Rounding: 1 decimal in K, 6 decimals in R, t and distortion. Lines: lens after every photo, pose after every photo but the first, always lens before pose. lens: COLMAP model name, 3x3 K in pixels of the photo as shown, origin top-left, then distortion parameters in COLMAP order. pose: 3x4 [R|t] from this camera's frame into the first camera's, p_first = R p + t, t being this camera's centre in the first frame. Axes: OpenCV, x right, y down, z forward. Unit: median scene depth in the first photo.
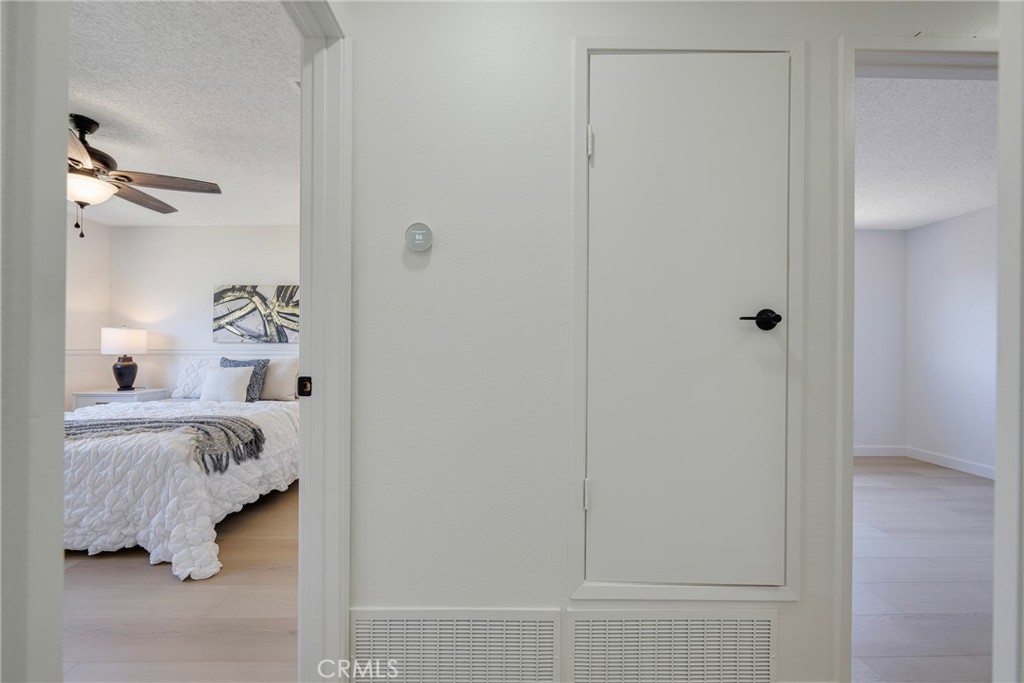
lens RADIAL K [[411.5, 0, 503.0], [0, 411.5, 350.5], [0, 0, 1]] dist [0.000473, -0.000419]
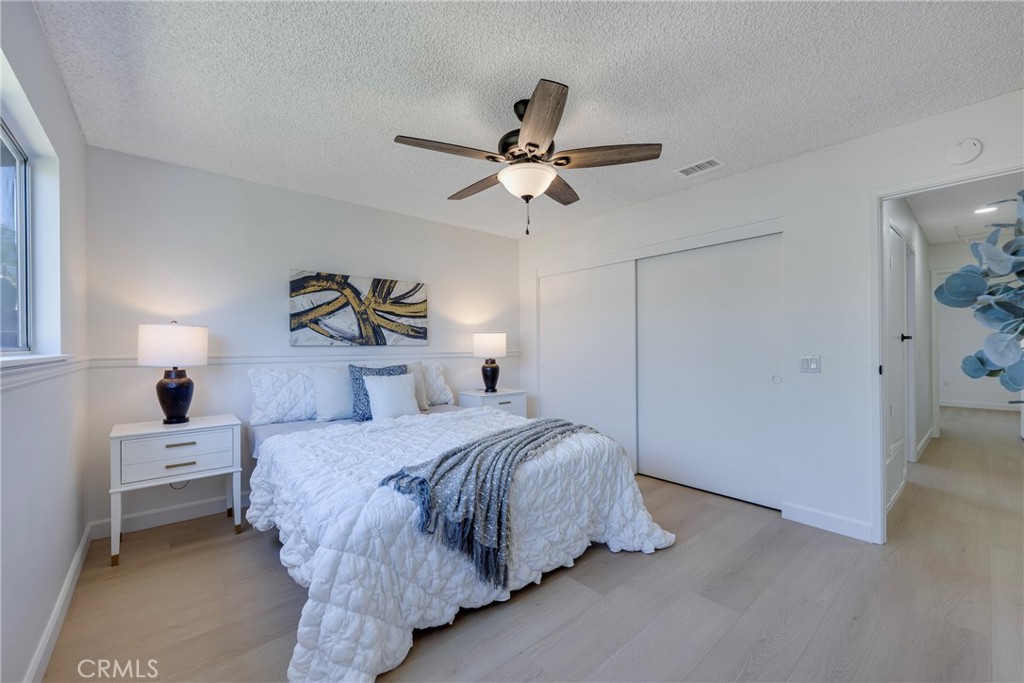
lens RADIAL K [[410.7, 0, 510.1], [0, 410.7, 346.7], [0, 0, 1]] dist [0.000913, -0.000197]
pose [[0.769677, -0.008843, 0.638373, -0.979181], [0.020483, 0.999731, -0.010848, -0.002435], [-0.638105, 0.021425, 0.769651, 0.196351]]
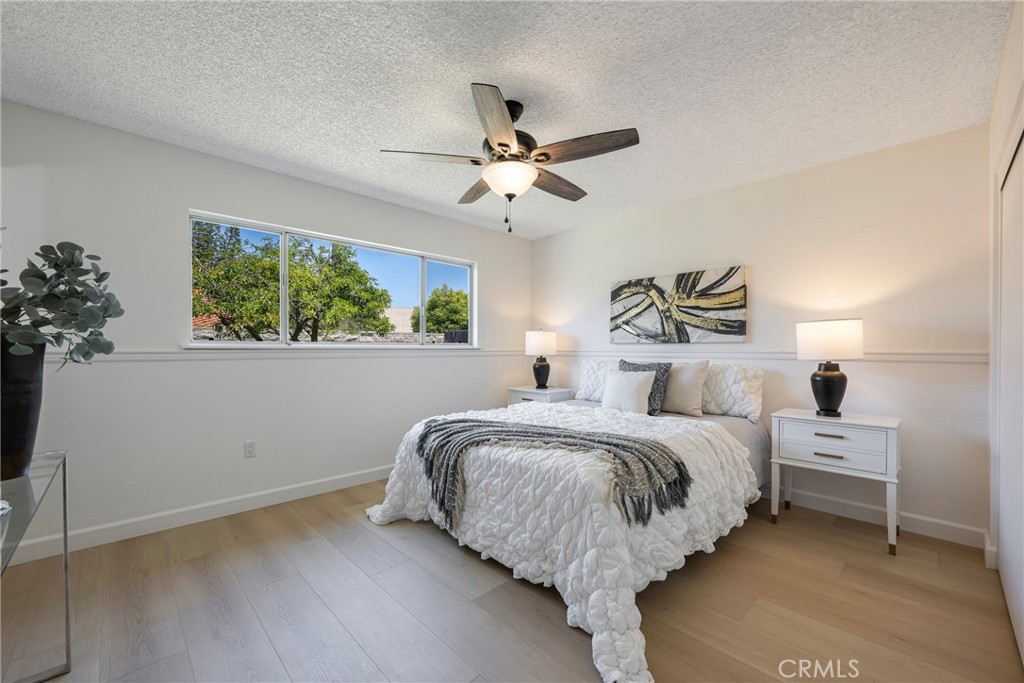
lens RADIAL K [[410.7, 0, 510.1], [0, 410.7, 346.7], [0, 0, 1]] dist [0.000913, -0.000197]
pose [[0.686972, -0.005605, -0.726662, -0.198509], [-0.003084, 0.999939, -0.010628, -0.001516], [0.726677, 0.009542, 0.686913, 0.207752]]
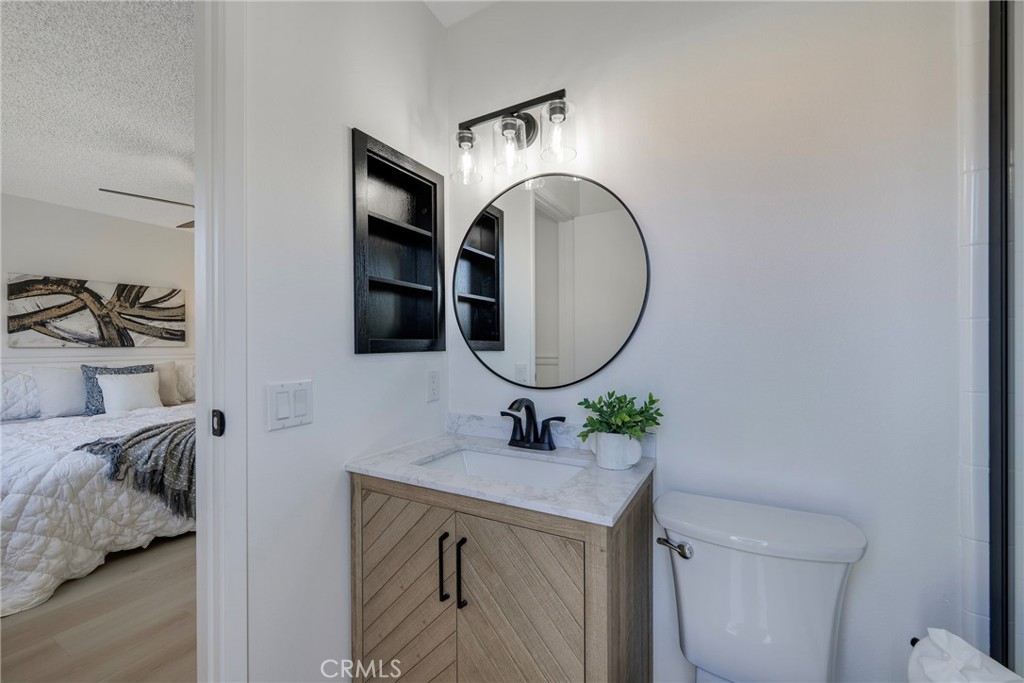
lens RADIAL K [[410.7, 0, 510.1], [0, 410.7, 346.7], [0, 0, 1]] dist [0.000913, -0.000197]
pose [[0.504180, -0.007542, 0.863566, -1.001947], [0.023320, 0.999716, -0.004884, 0.004725], [-0.863284, 0.022601, 0.504213, -0.208971]]
